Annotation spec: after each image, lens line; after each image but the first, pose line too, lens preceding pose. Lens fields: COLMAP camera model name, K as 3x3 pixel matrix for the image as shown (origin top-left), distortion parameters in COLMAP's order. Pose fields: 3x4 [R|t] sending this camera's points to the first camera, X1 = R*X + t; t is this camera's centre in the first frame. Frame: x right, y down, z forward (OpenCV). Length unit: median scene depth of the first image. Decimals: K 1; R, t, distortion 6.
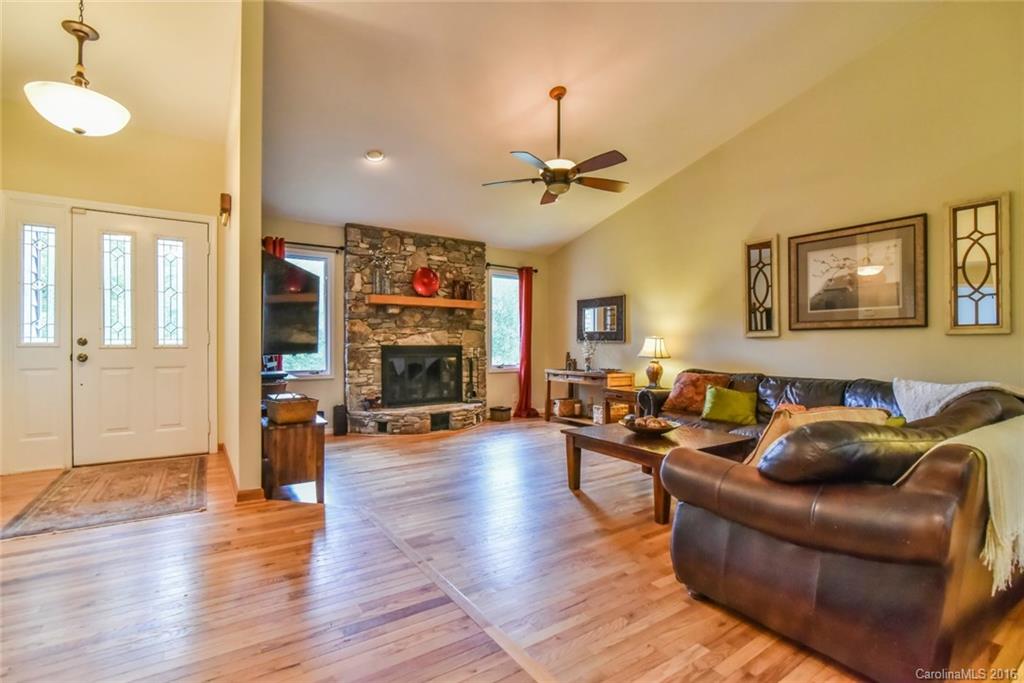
lens RADIAL K [[477.3, 0, 513.2], [0, 477.3, 342.0], [0, 0, 1]] dist [-0.015999, 0.000060]
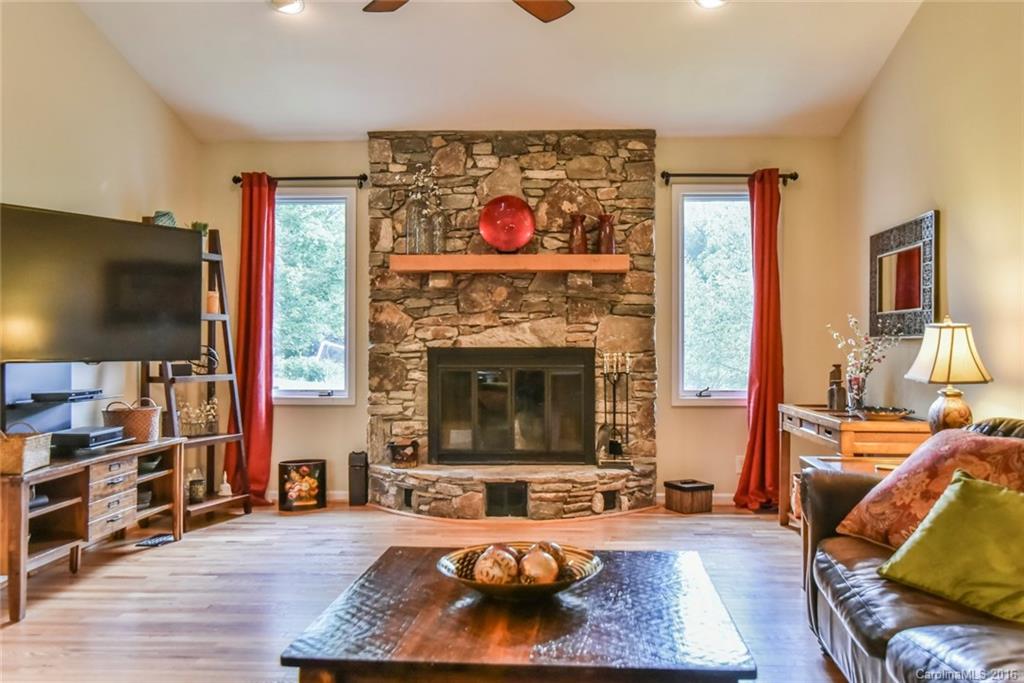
lens RADIAL K [[856.0, 0, 511.8], [0, 856.0, 343.4], [0, 0, 1]] dist [-0.002491, -0.000920]
pose [[0.800396, -0.003353, -0.599462, 0.371246], [0.004310, 0.999991, 0.000160, 0.002463], [0.599456, -0.002712, 0.800403, 0.265591]]
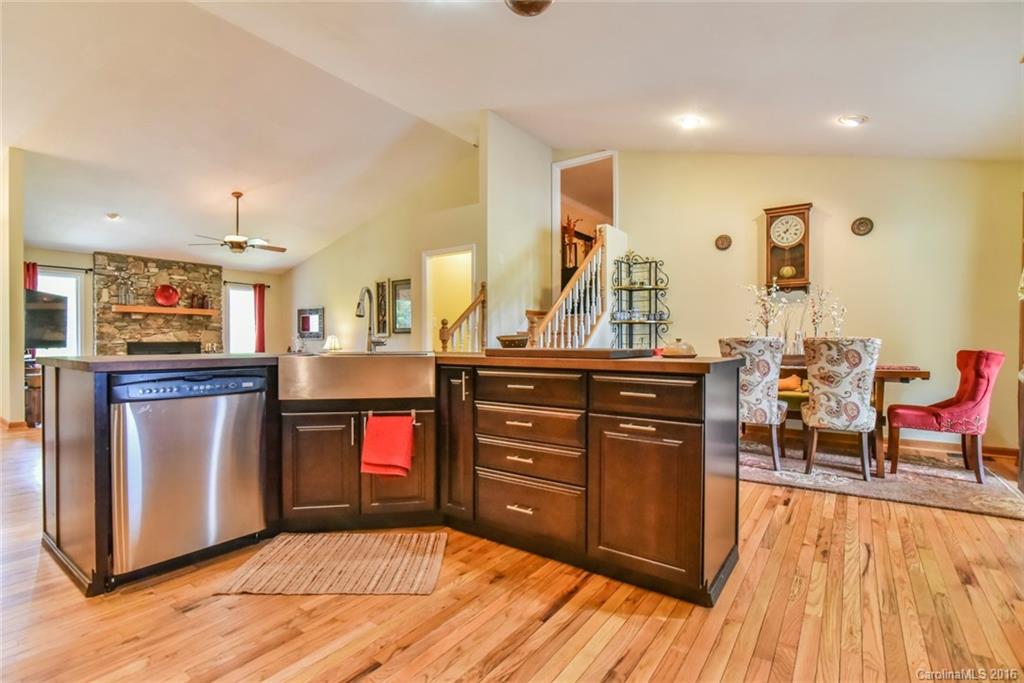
lens RADIAL K [[477.3, 0, 507.6], [0, 477.3, 341.8], [0, 0, 1]] dist [-0.015999, 0.000060]
pose [[0.942048, -0.004469, 0.335447, 0.280879], [0.001202, 0.999950, 0.009948, -0.005744], [-0.335475, -0.008968, 0.942006, -0.603713]]
